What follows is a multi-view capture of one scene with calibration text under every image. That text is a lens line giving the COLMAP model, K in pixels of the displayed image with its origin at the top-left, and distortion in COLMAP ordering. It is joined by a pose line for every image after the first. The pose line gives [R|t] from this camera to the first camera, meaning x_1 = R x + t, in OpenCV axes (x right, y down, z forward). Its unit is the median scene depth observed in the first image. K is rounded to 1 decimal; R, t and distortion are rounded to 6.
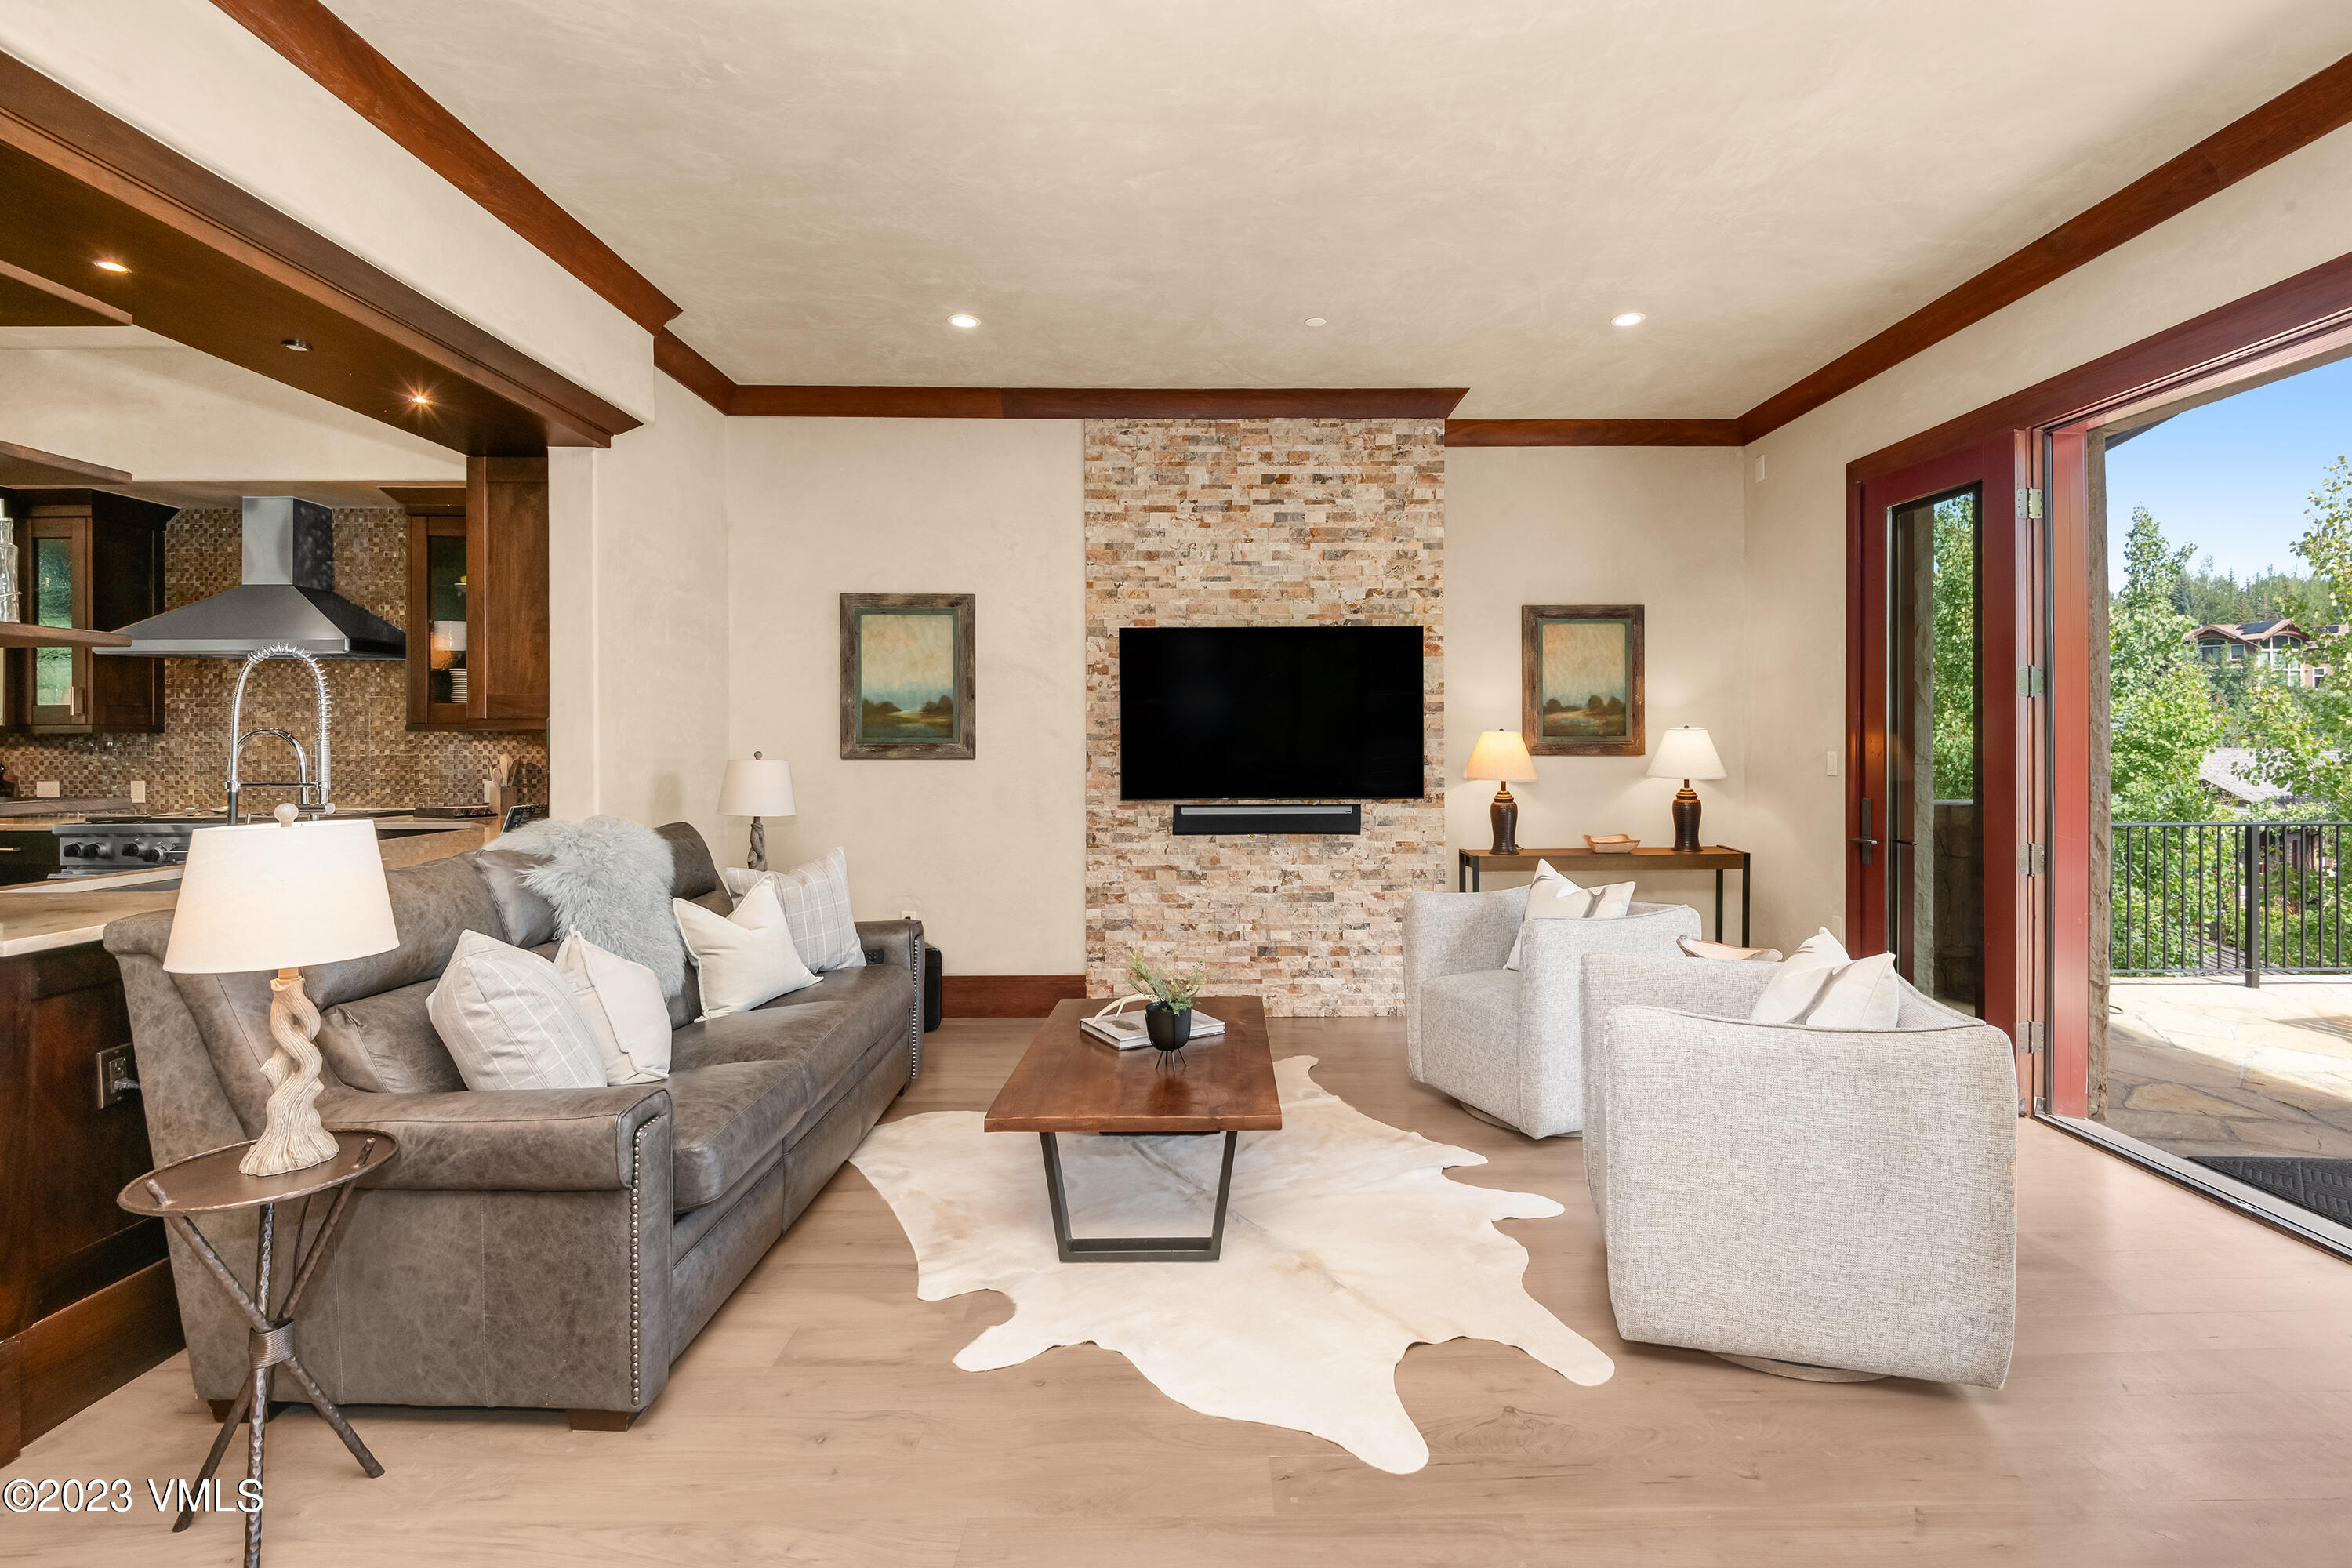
lens RADIAL K [[1134.8, 0, 911.0], [0, 1134.8, 732.0], [0, 0, 1]] dist [0.021440, -0.020494]
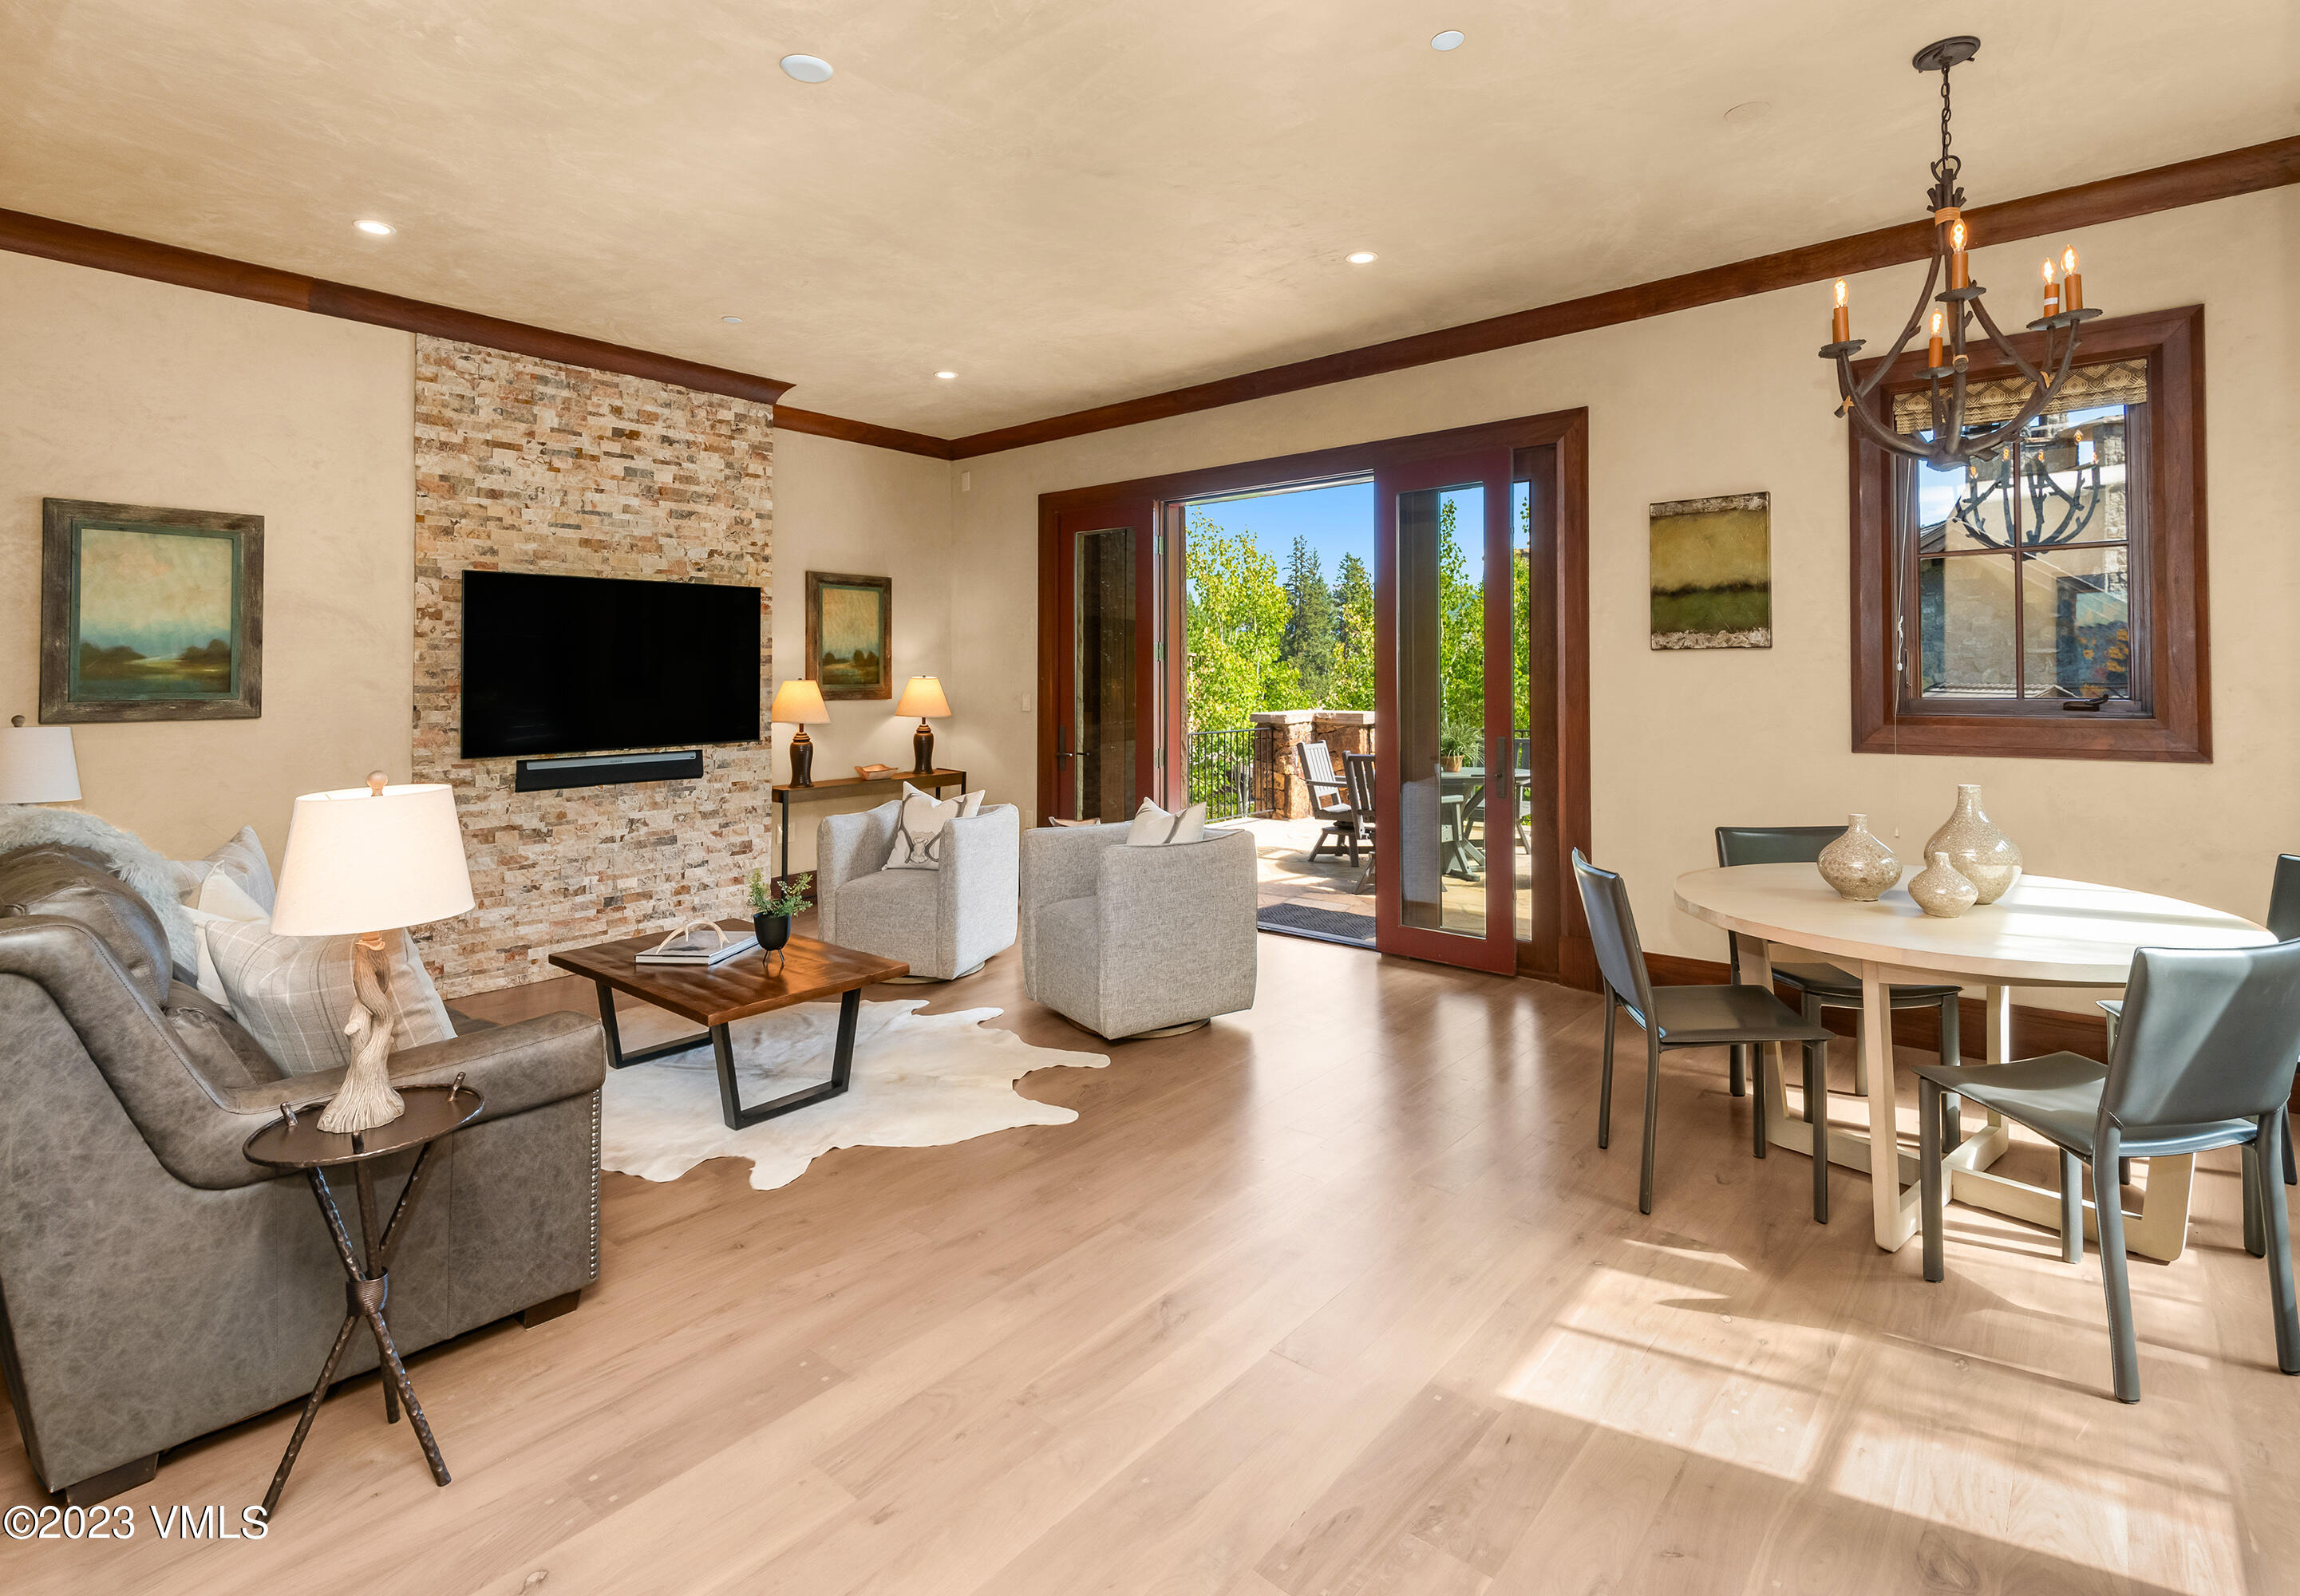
lens RADIAL K [[1226.8, 0, 1224.0], [0, 1226.8, 646.9], [0, 0, 1]] dist [0.012532, 0.000219]
pose [[0.583450, 0.017257, 0.811966, -0.259120], [0.001919, 0.999742, -0.022626, -0.005981], [-0.812147, 0.014760, 0.583266, -0.075035]]
